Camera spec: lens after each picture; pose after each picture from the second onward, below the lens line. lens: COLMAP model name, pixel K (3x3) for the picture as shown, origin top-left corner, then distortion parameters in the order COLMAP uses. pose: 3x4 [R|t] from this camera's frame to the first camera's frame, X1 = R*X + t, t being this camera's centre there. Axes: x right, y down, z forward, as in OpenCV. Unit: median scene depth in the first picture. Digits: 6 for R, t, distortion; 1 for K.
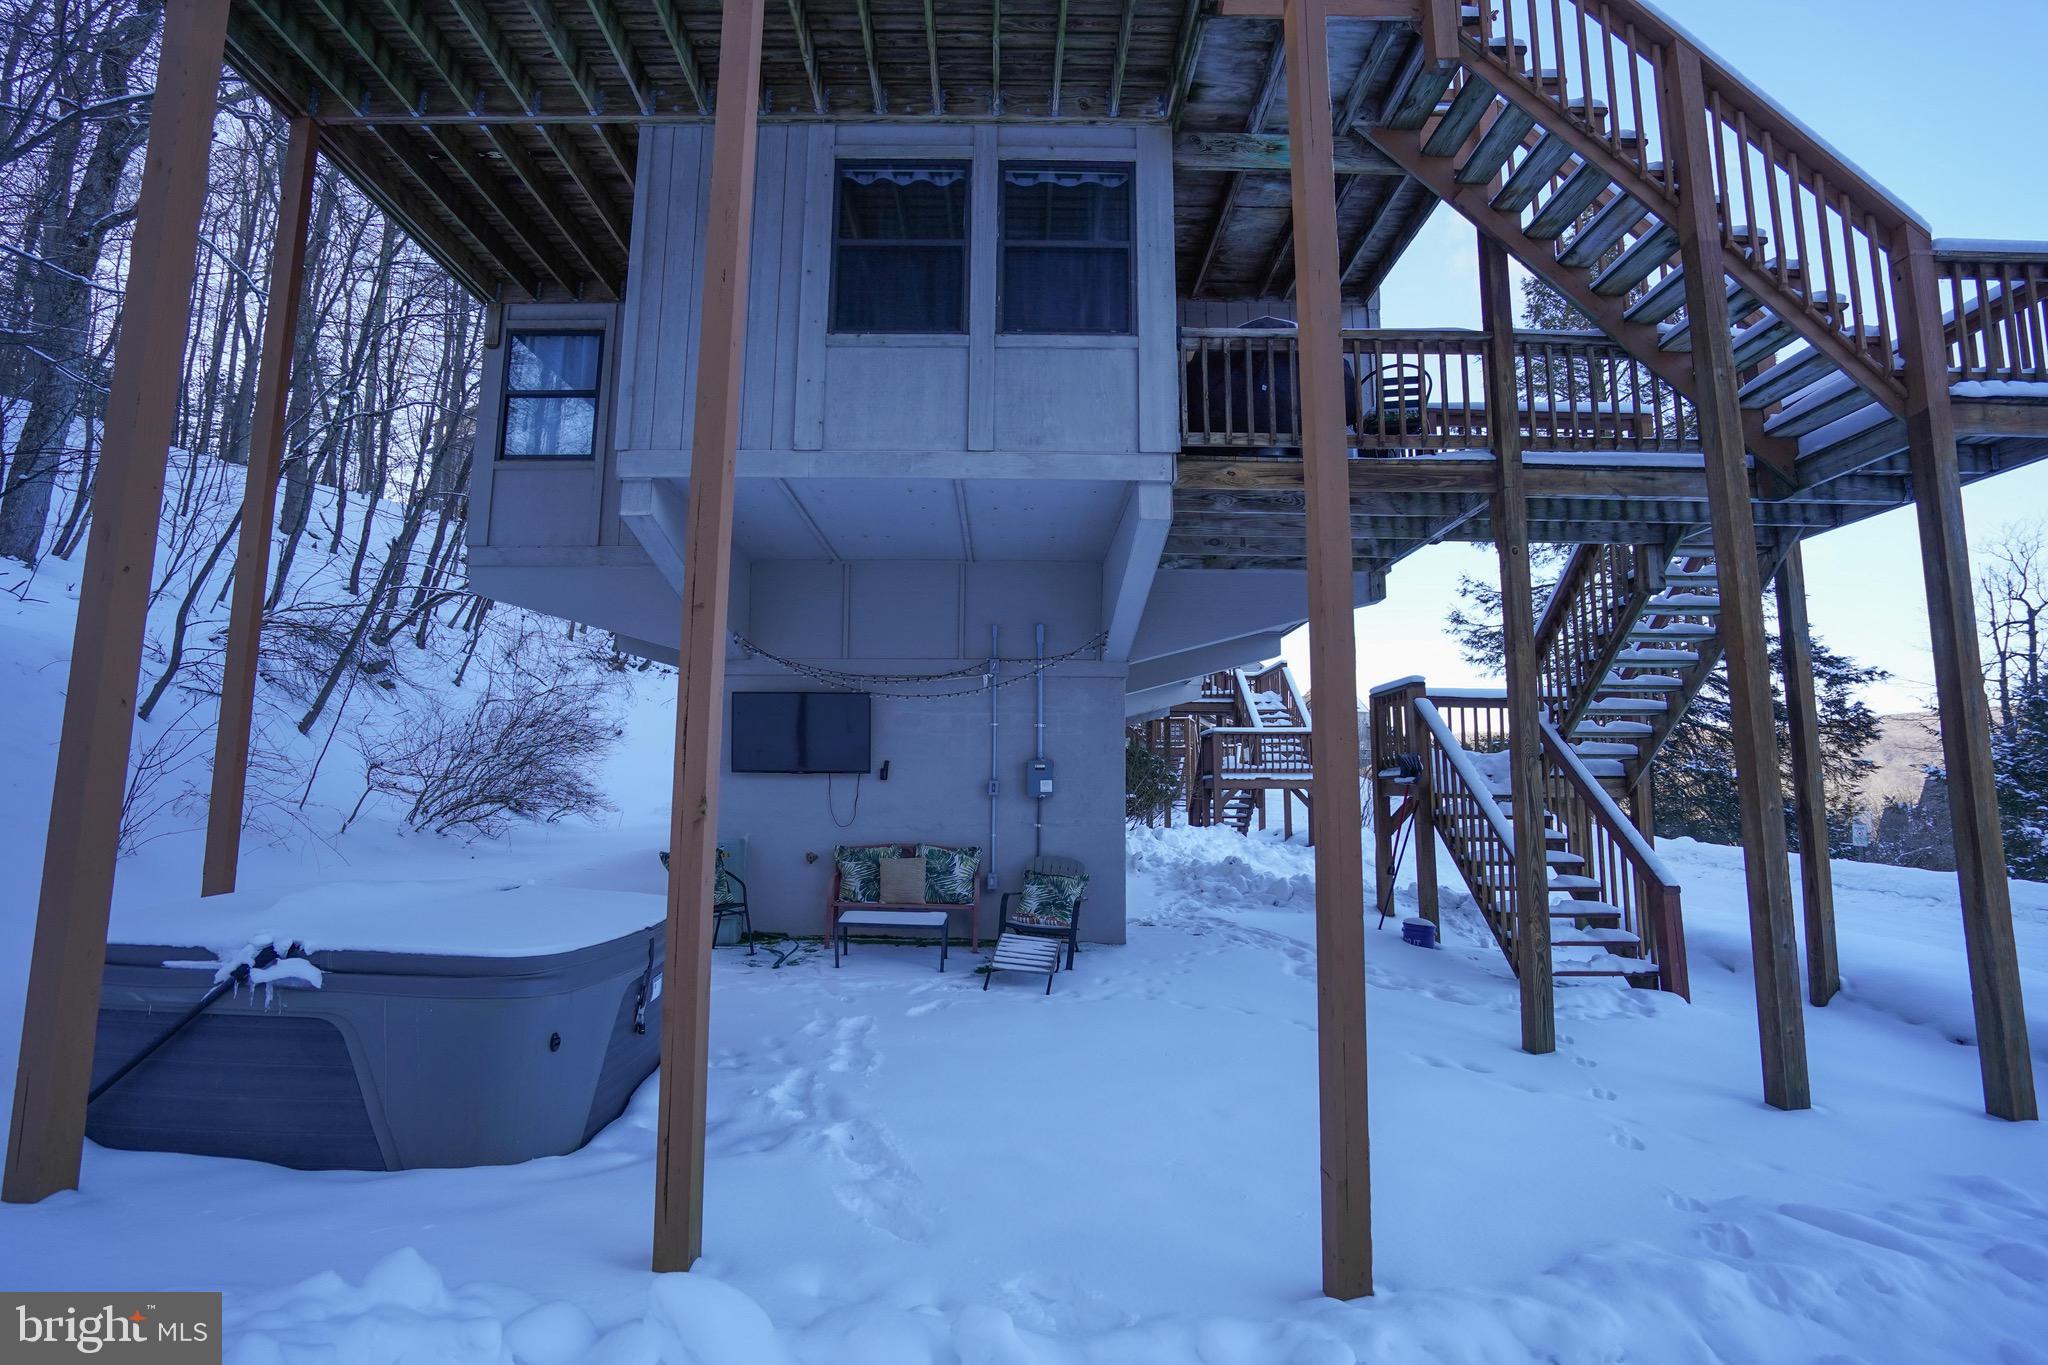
lens RADIAL K [[952.6, 0, 1024.0], [0, 952.6, 682.5], [0, 0, 1]] dist [-0.050781, 0.015811]
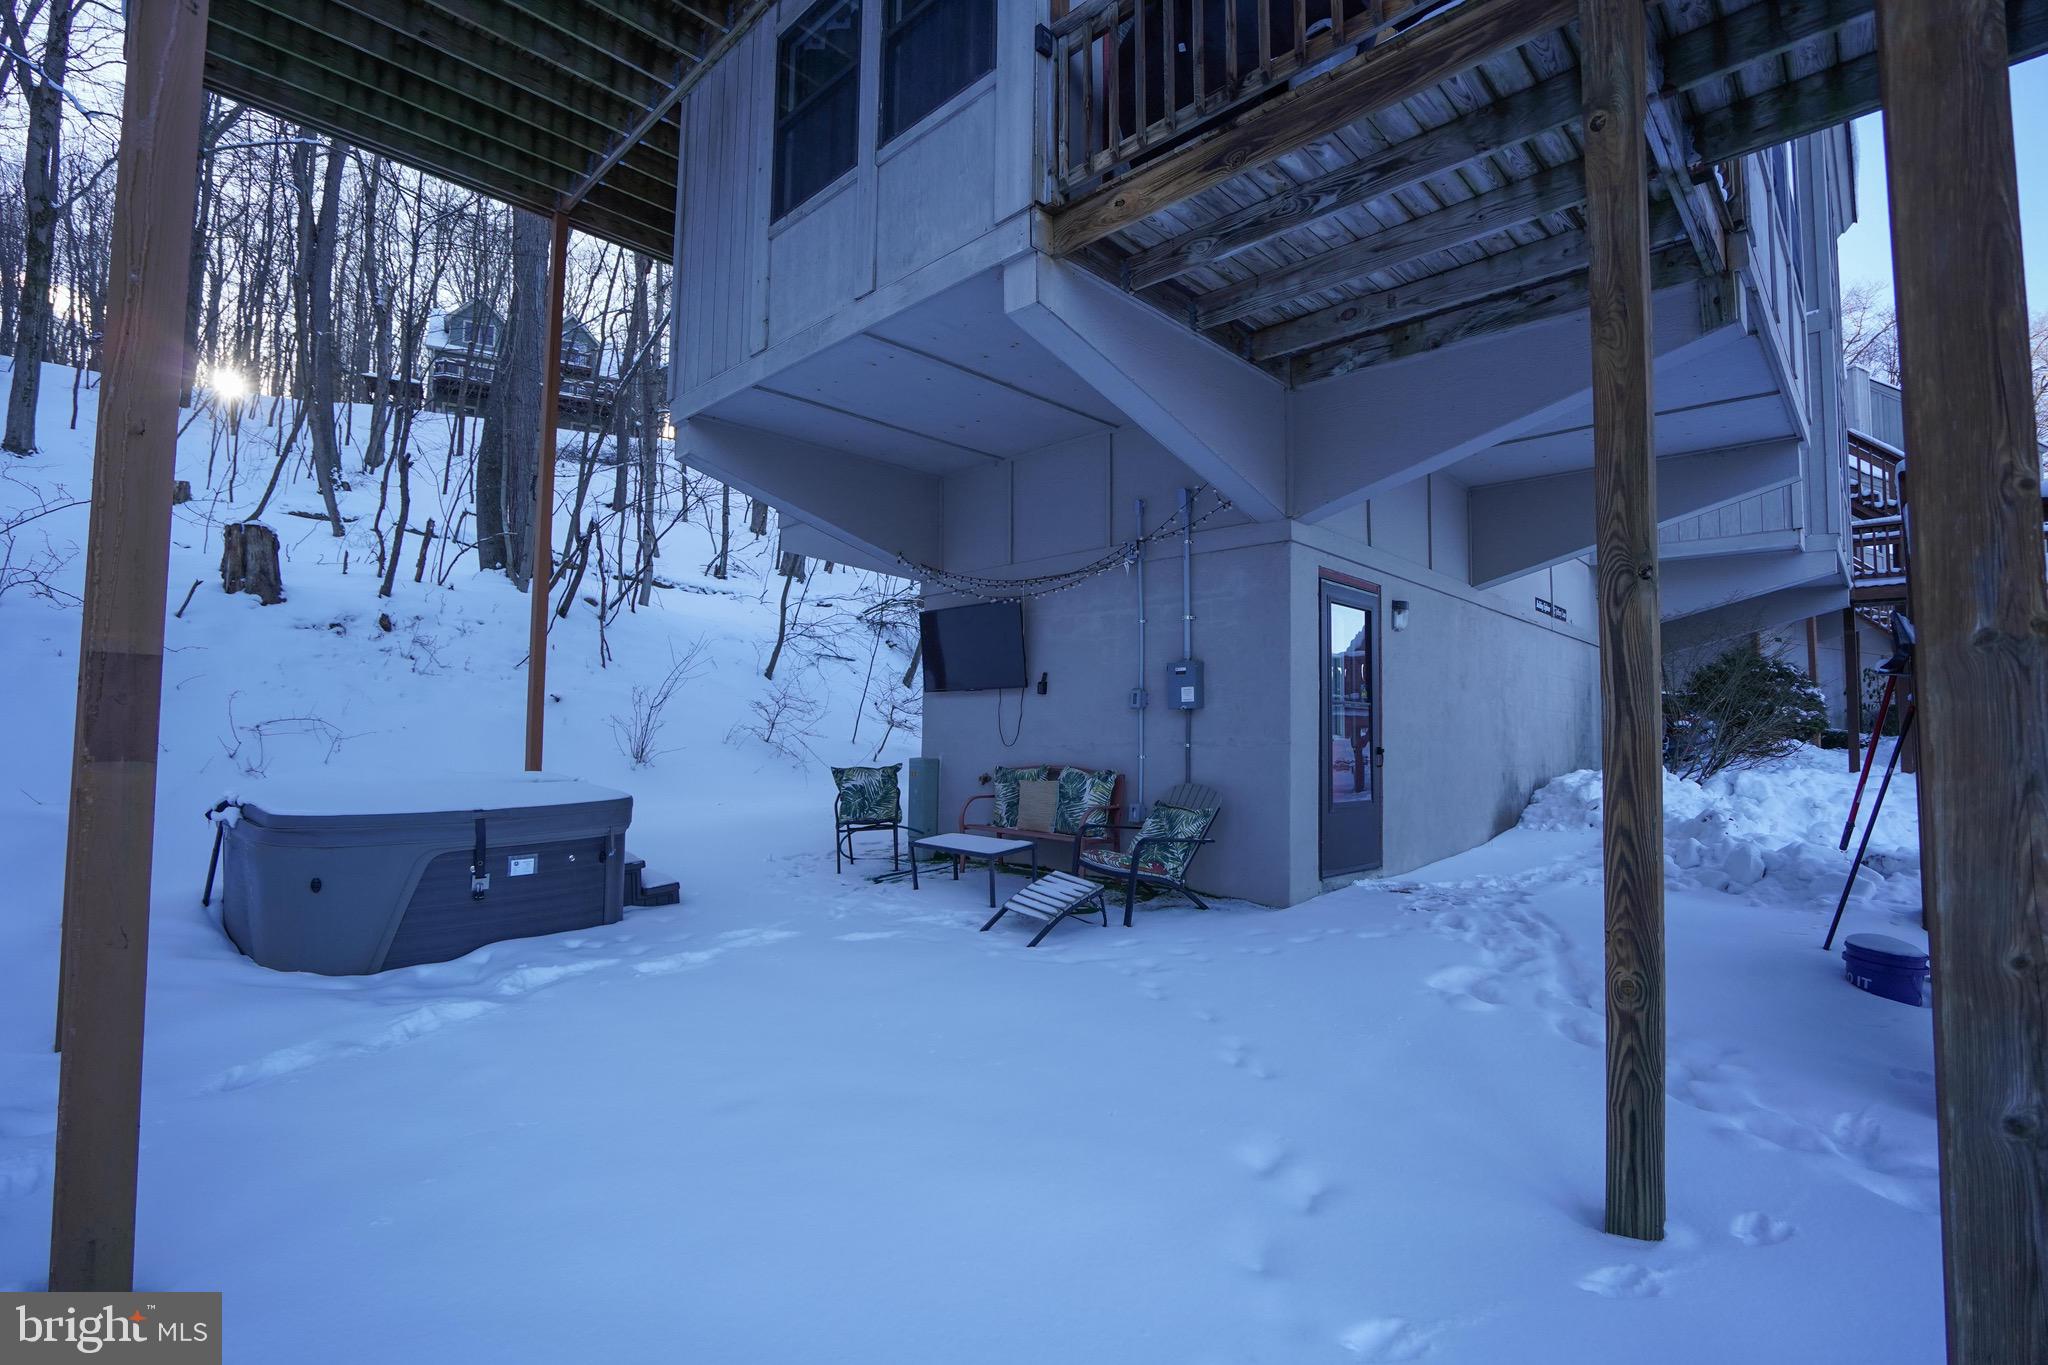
lens RADIAL K [[952.6, 0, 1024.0], [0, 952.6, 682.5], [0, 0, 1]] dist [-0.050781, 0.015811]
pose [[0.708453, -0.045195, -0.704310, 0.484247], [0.081572, 0.996503, 0.018106, 0.075341], [0.701028, -0.070279, 0.709662, 0.361402]]
